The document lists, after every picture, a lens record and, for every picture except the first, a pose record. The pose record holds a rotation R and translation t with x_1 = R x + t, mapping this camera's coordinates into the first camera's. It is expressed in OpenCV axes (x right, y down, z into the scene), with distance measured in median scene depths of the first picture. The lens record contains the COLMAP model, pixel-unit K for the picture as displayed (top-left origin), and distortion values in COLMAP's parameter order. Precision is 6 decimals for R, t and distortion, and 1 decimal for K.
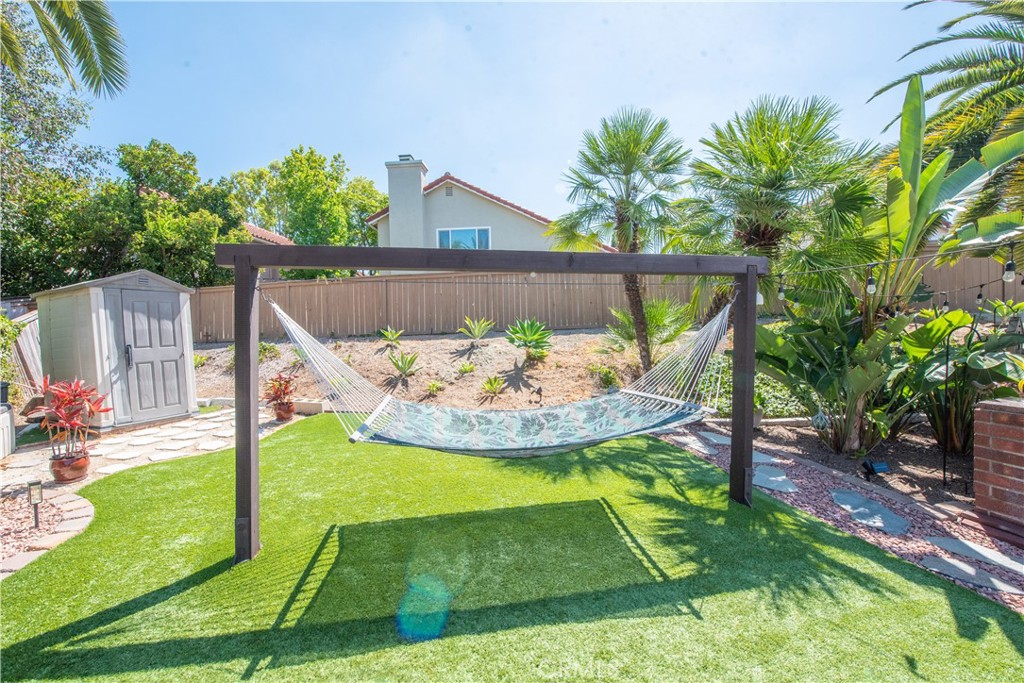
lens RADIAL K [[412.4, 0, 512.9], [0, 412.4, 343.6], [0, 0, 1]] dist [-0.016924, -0.000761]
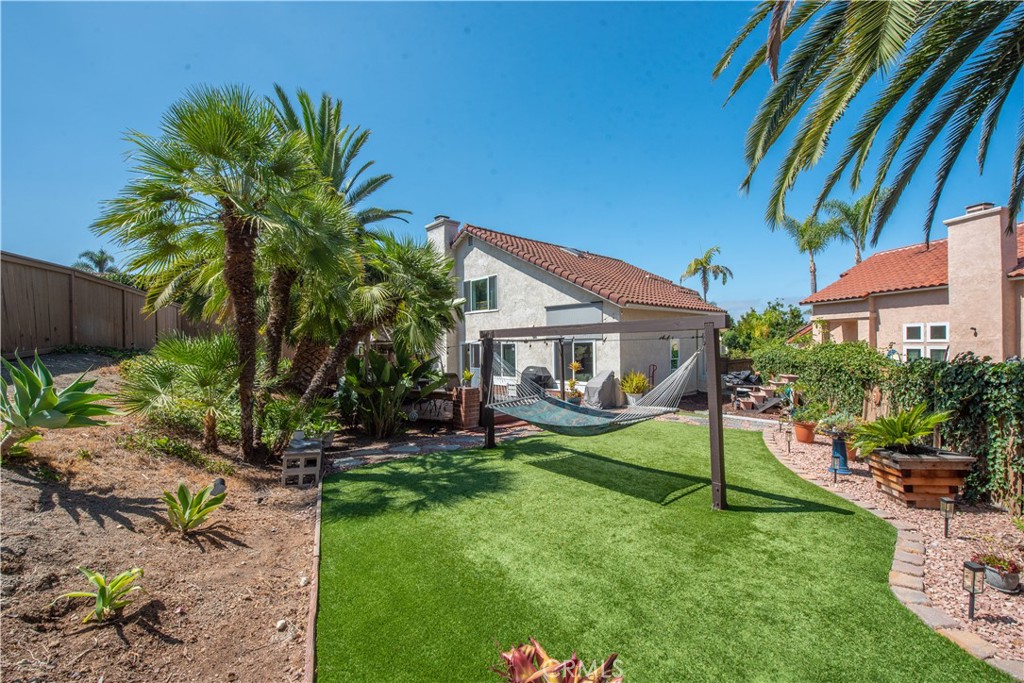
lens RADIAL K [[387.9, 0, 512.0], [0, 387.9, 341.5], [0, 0, 1]] dist [-0.000056, 0.000096]
pose [[-0.518711, 0.030084, 0.854420, -0.508775], [0.041102, 0.999103, -0.010226, -0.056946], [-0.853961, 0.029814, -0.519482, 0.795944]]
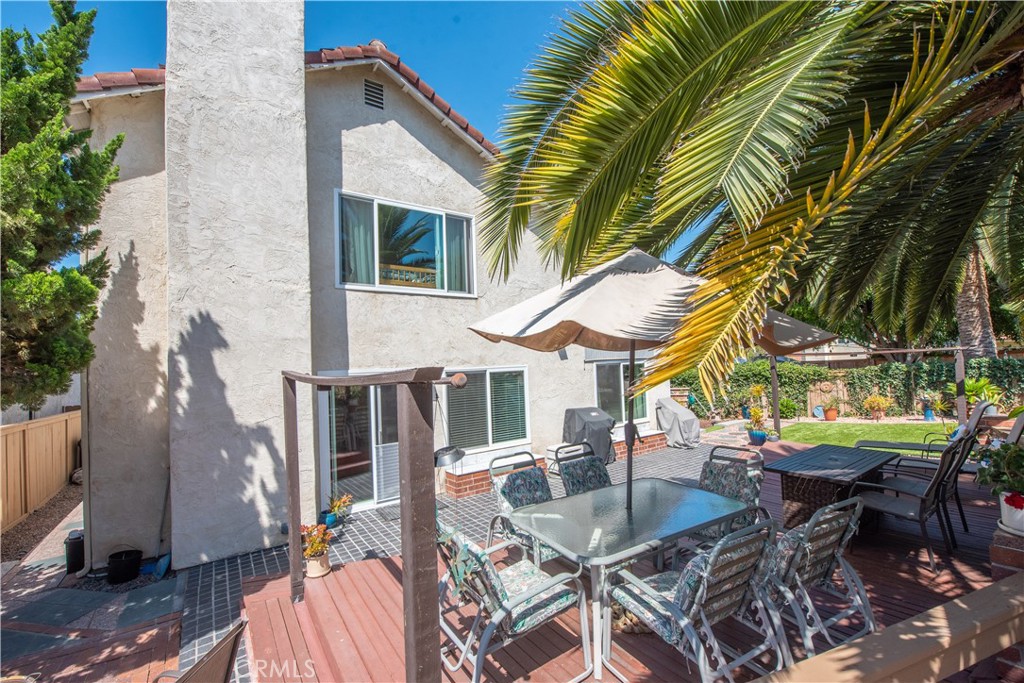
lens RADIAL K [[421.6, 0, 512.0], [0, 421.6, 341.5], [0, 0, 1]] dist [-0.012065, -0.000071]
pose [[-0.912393, 0.038047, -0.407544, 1.609381], [0.053317, 0.998235, -0.026172, -0.110414], [0.405829, -0.045608, -0.912810, 0.715053]]
